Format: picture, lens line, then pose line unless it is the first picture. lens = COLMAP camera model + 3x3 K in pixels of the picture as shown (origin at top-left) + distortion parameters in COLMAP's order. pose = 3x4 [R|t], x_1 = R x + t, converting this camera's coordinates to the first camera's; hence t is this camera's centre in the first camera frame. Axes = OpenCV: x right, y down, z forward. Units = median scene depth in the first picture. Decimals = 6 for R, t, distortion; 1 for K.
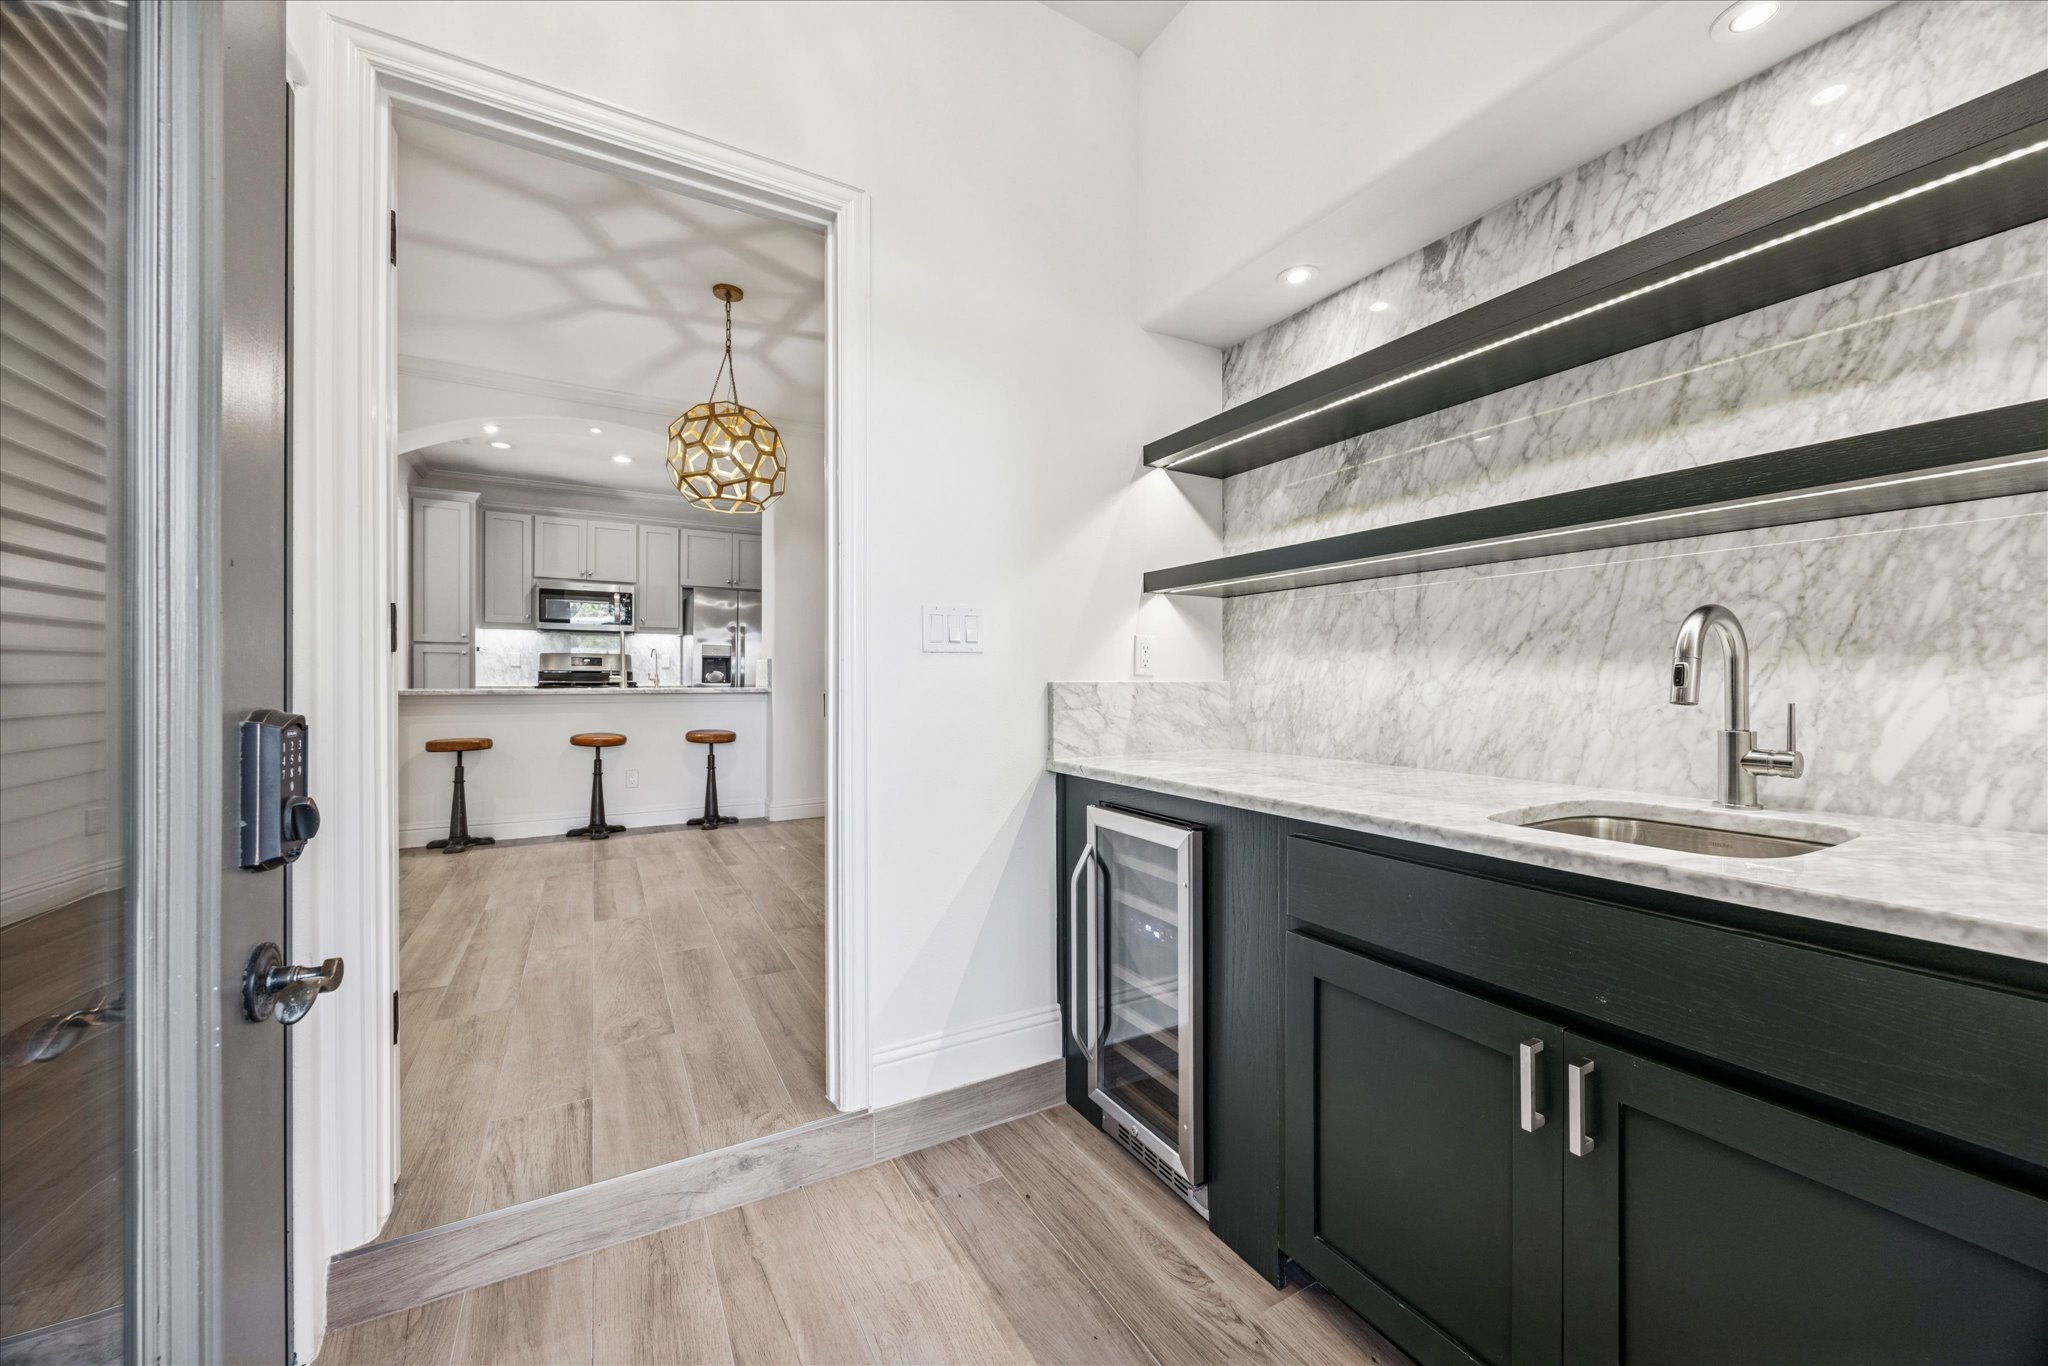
lens RADIAL K [[770.5, 0, 1024.8], [0, 770.5, 671.9], [0, 0, 1]] dist [0.001045, -0.000326]
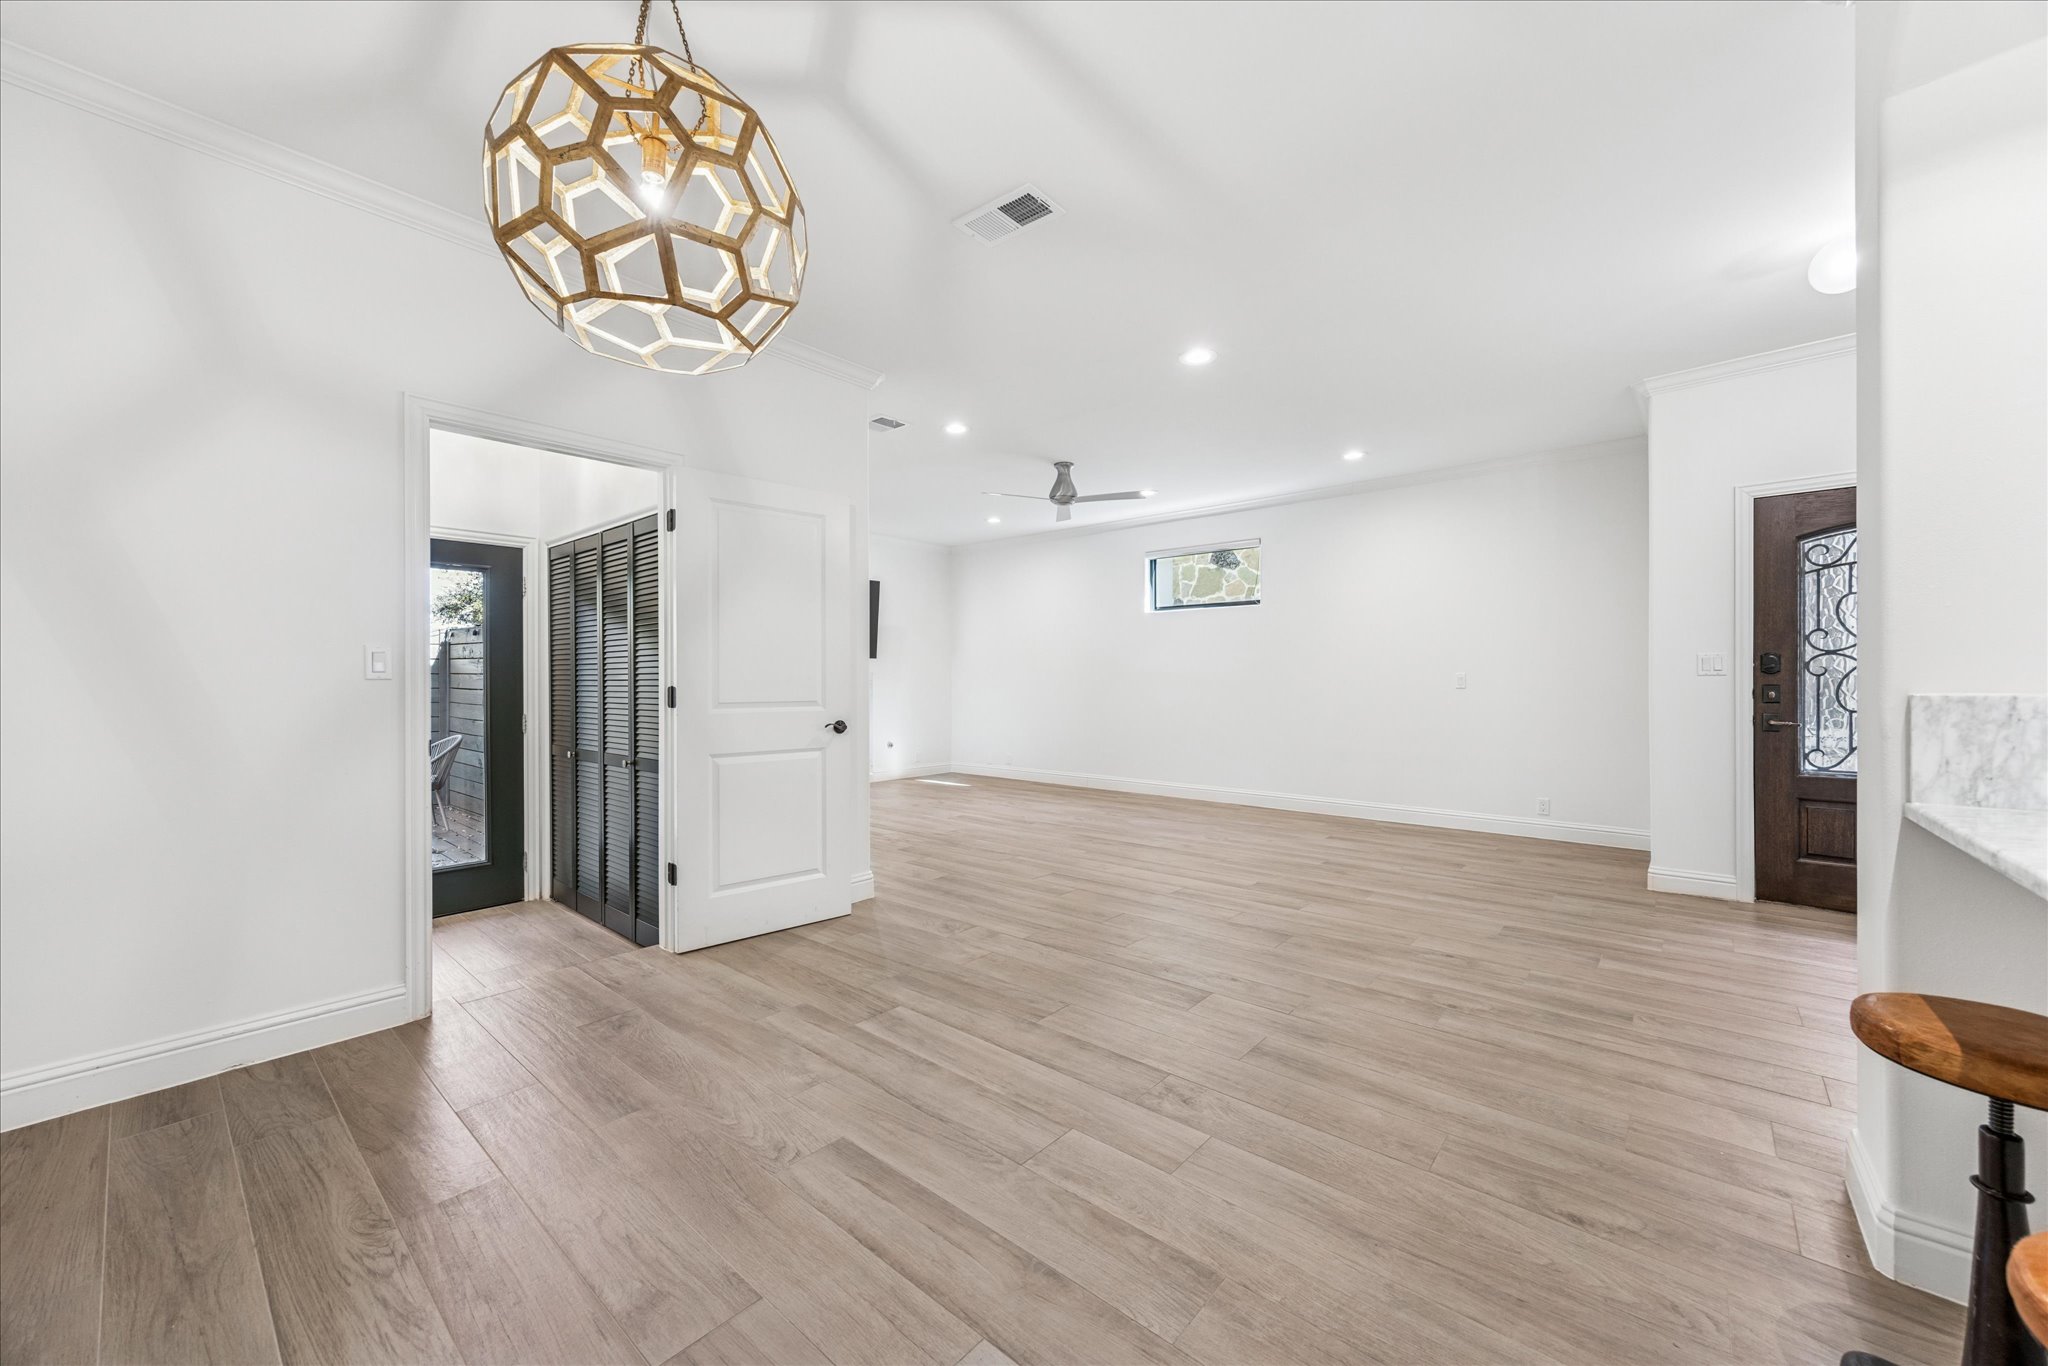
lens RADIAL K [[770.5, 0, 1023.6], [0, 770.5, 687.3], [0, 0, 1]] dist [0.001045, -0.000326]
pose [[-0.939448, 0.000403, -0.342692, -0.550519], [0.000170, 1.000000, 0.000708, -0.045511], [0.342692, 0.000607, -0.939448, 1.866297]]
